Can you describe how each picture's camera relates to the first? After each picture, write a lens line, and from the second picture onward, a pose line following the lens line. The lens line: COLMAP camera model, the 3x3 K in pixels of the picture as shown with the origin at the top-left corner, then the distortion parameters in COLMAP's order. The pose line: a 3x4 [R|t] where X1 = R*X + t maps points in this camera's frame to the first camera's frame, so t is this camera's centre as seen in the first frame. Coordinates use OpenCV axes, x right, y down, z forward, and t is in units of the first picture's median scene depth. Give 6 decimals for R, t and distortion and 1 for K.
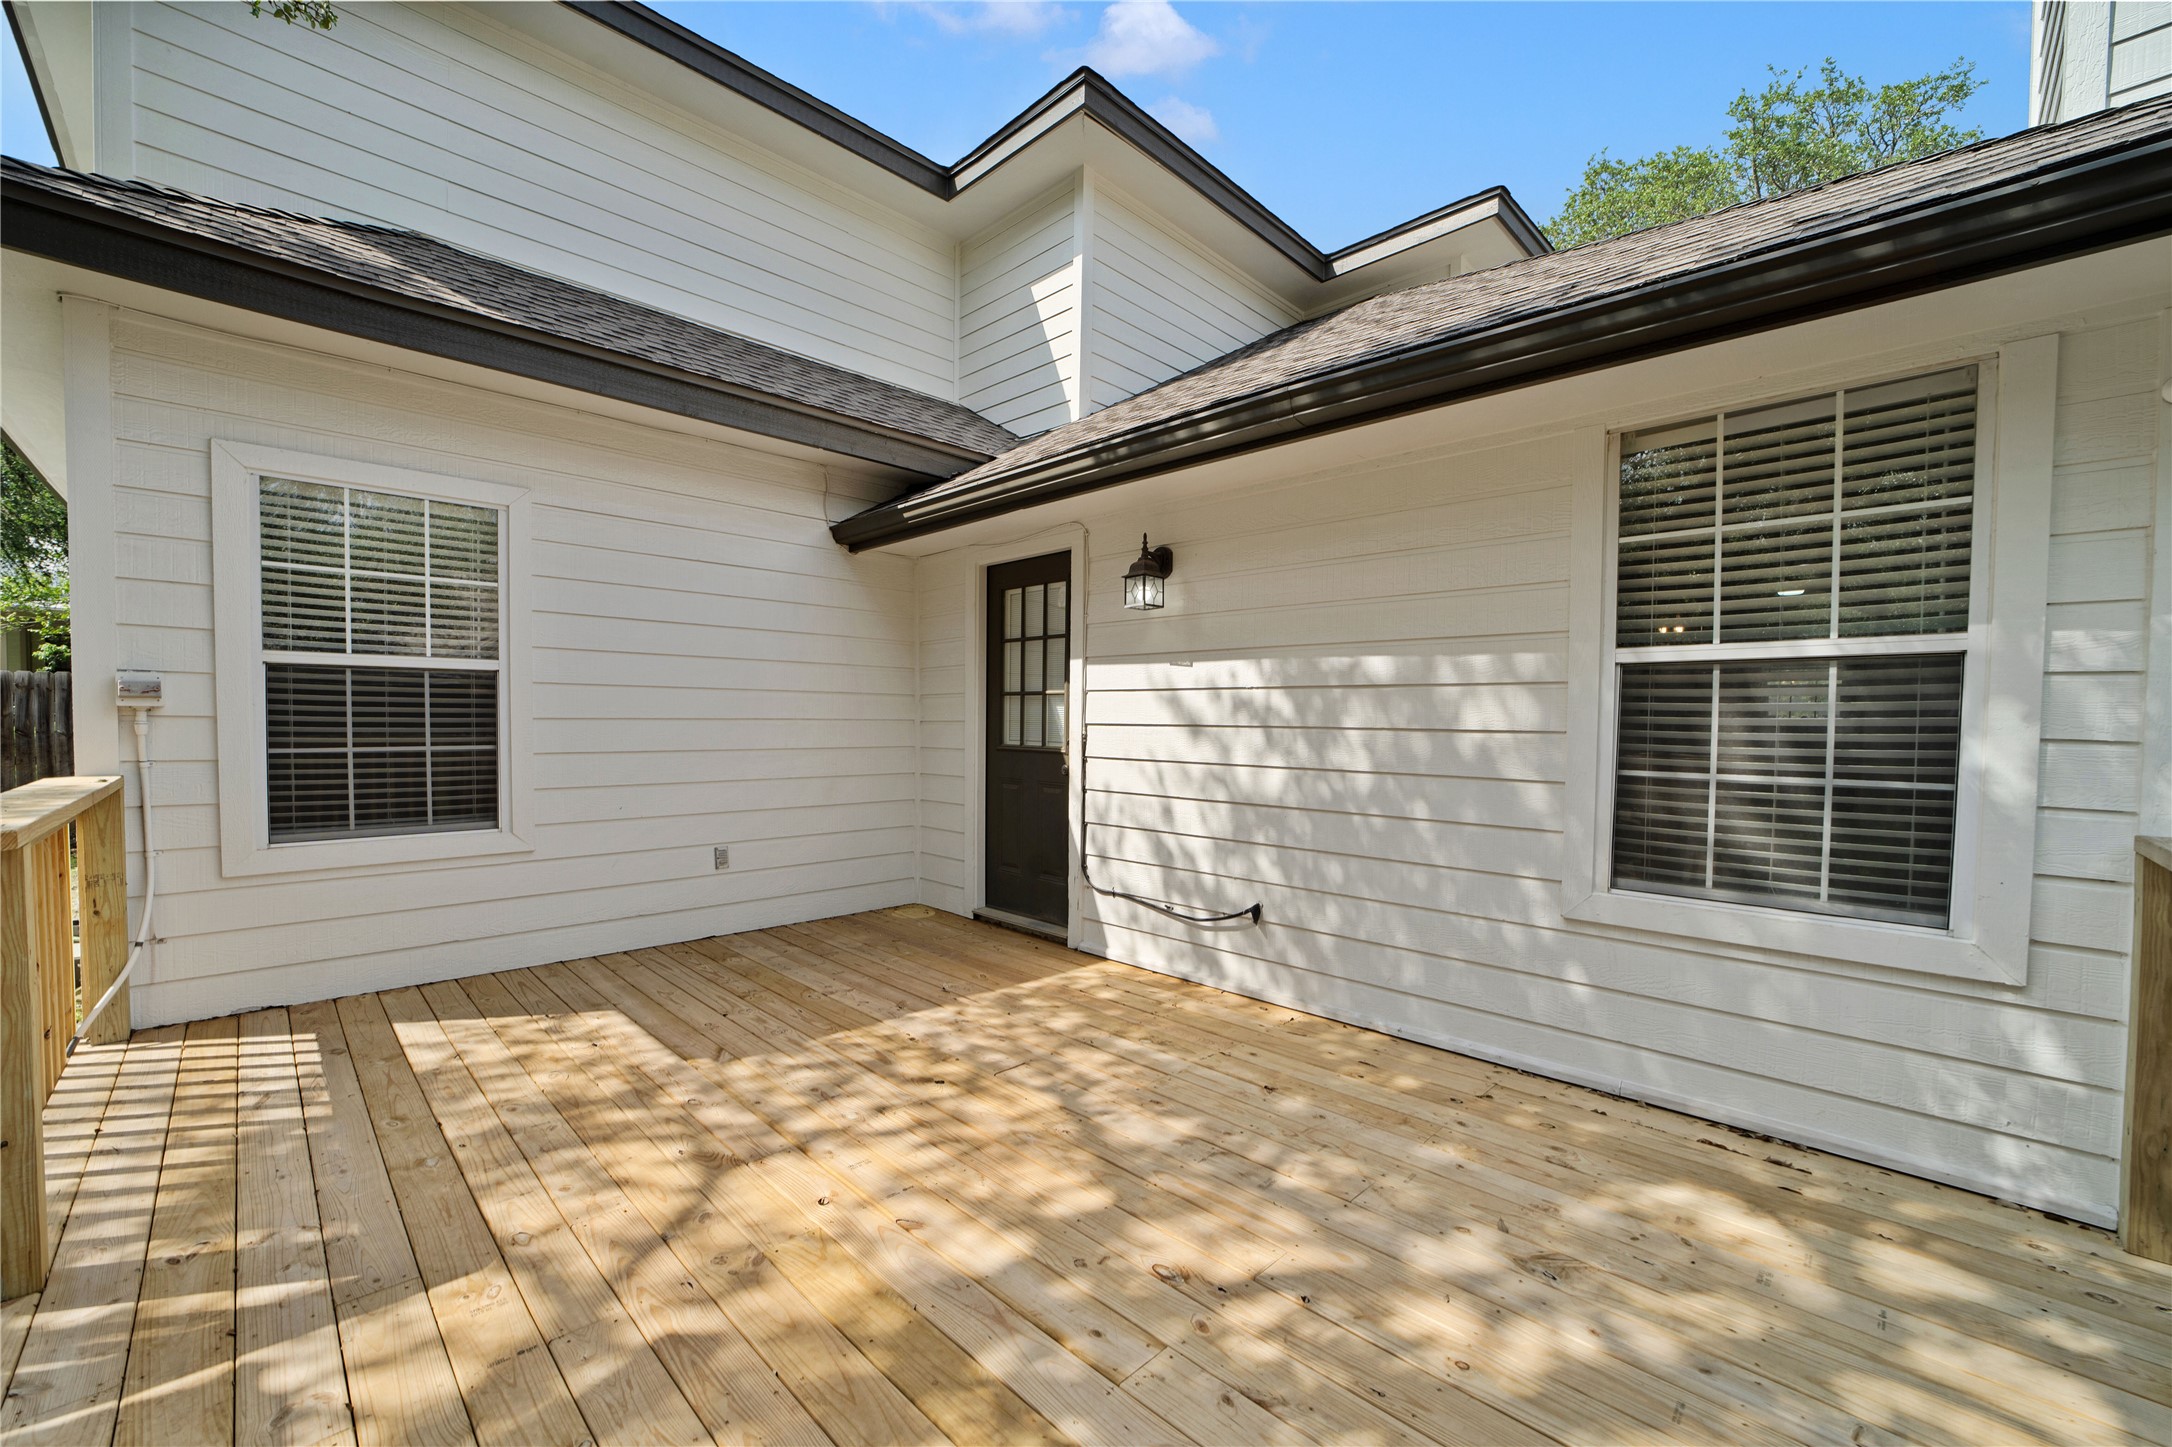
lens RADIAL K [[855.8, 0, 1092.4], [0, 855.8, 731.5], [0, 0, 1]] dist [-0.003574, 0.000924]
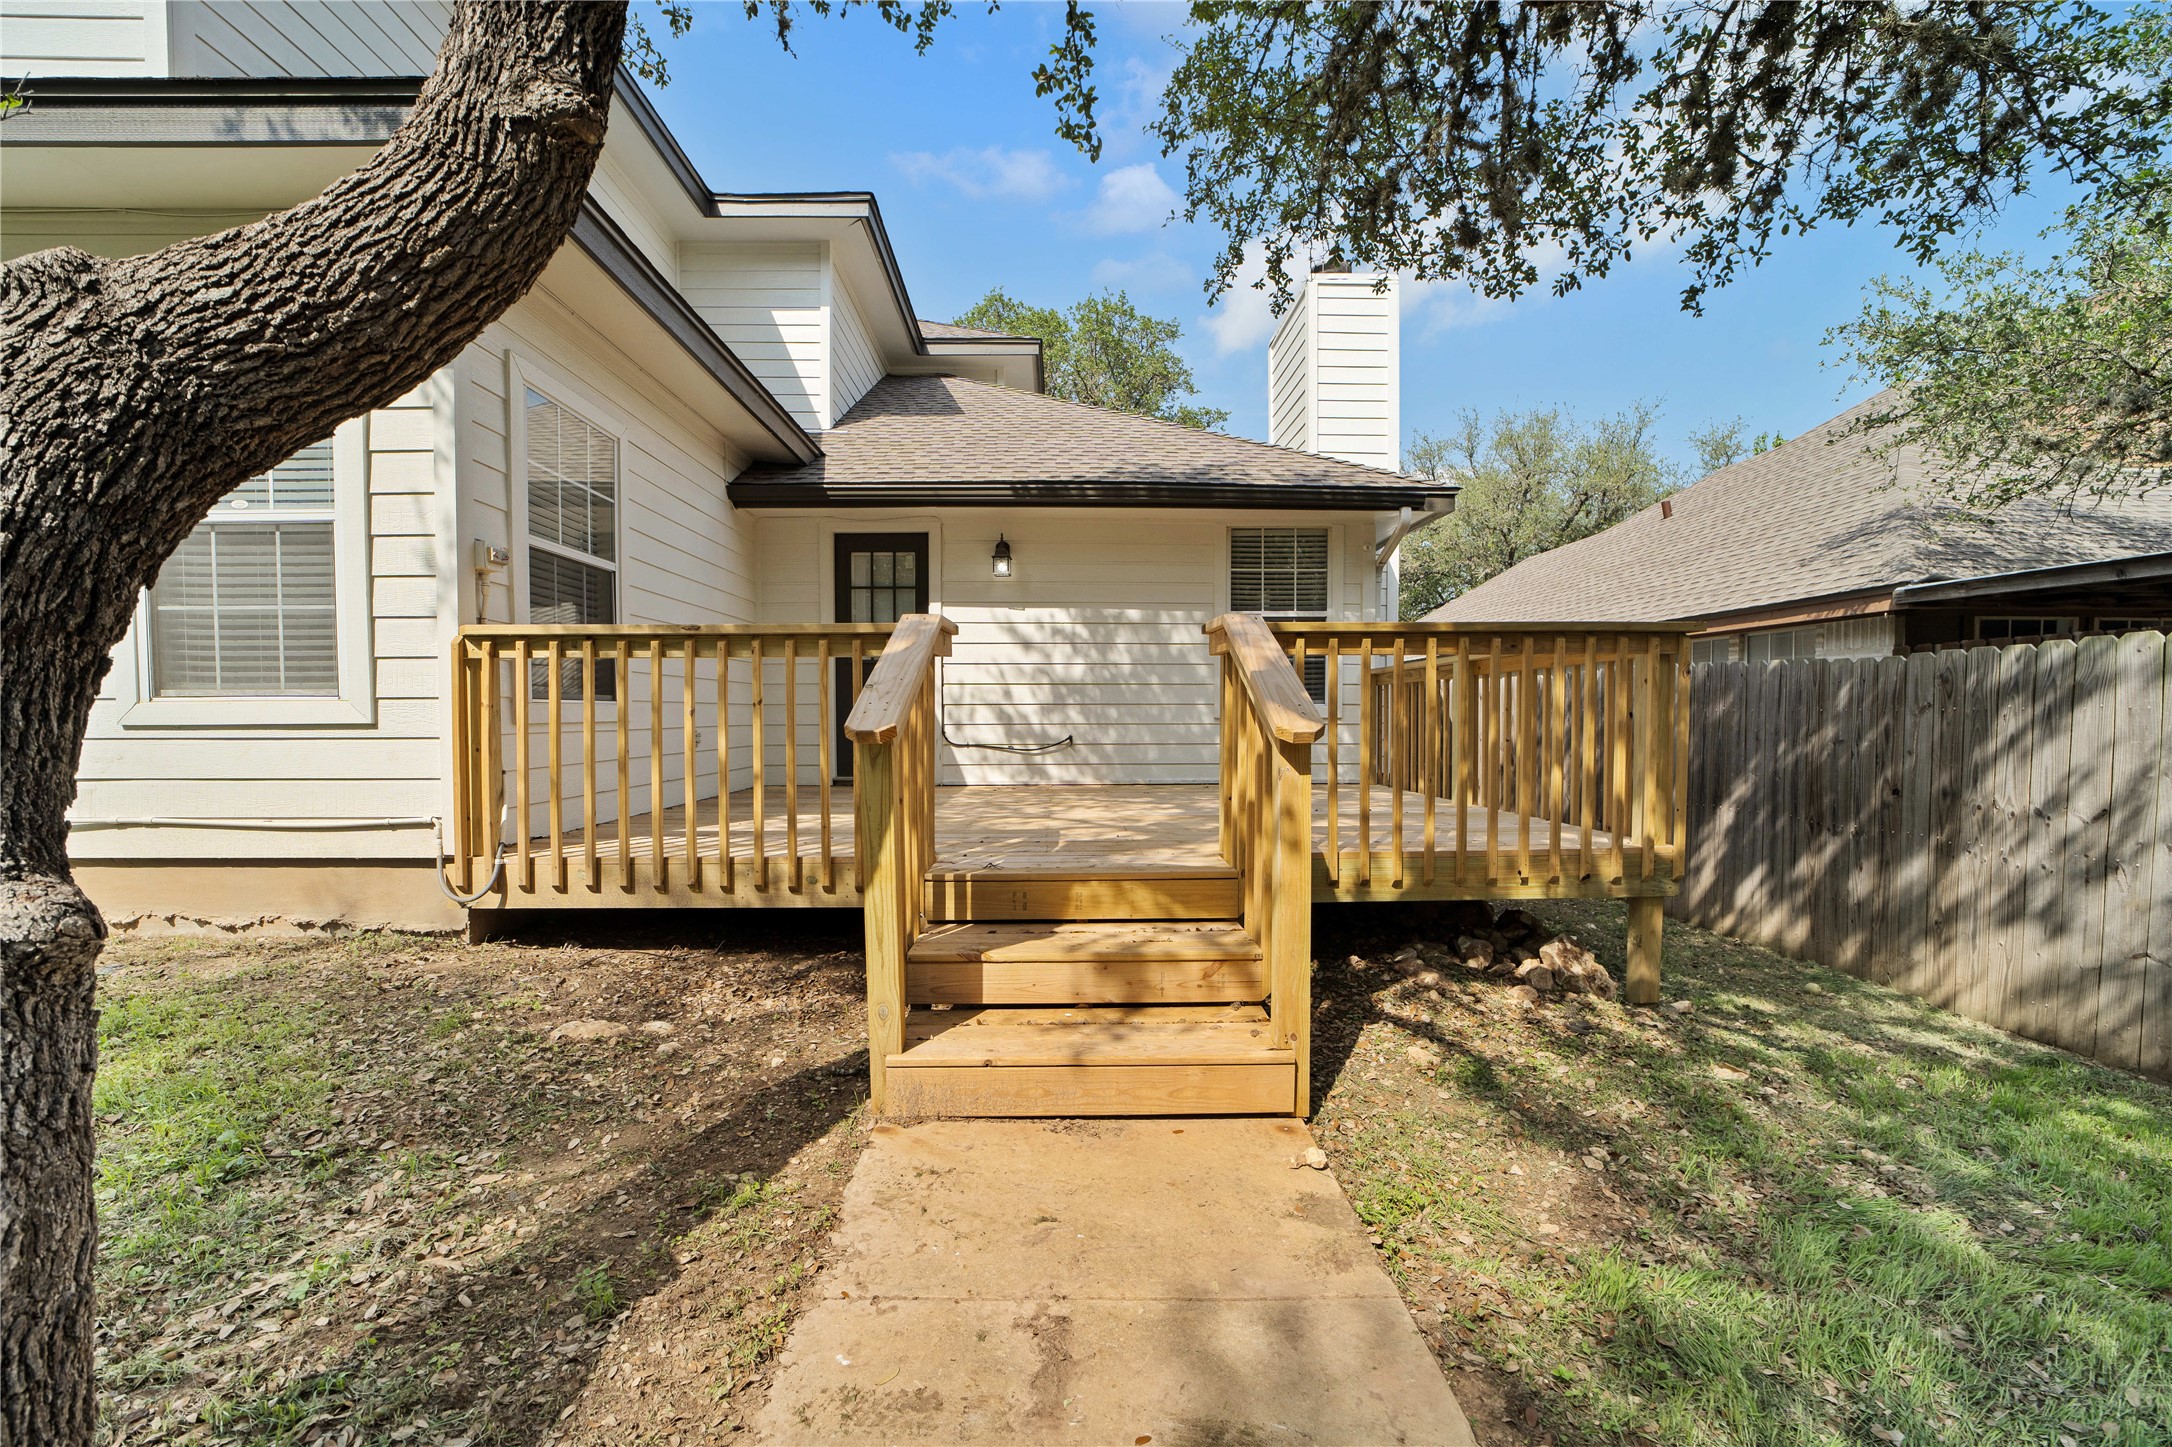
lens RADIAL K [[855.8, 0, 1088.1], [0, 855.8, 727.9], [0, 0, 1]] dist [-0.003574, 0.000924]
pose [[0.705731, -0.020251, 0.708191, -1.251696], [0.019806, 0.999765, 0.008852, 0.184907], [-0.708203, 0.007779, 0.705966, -0.424960]]
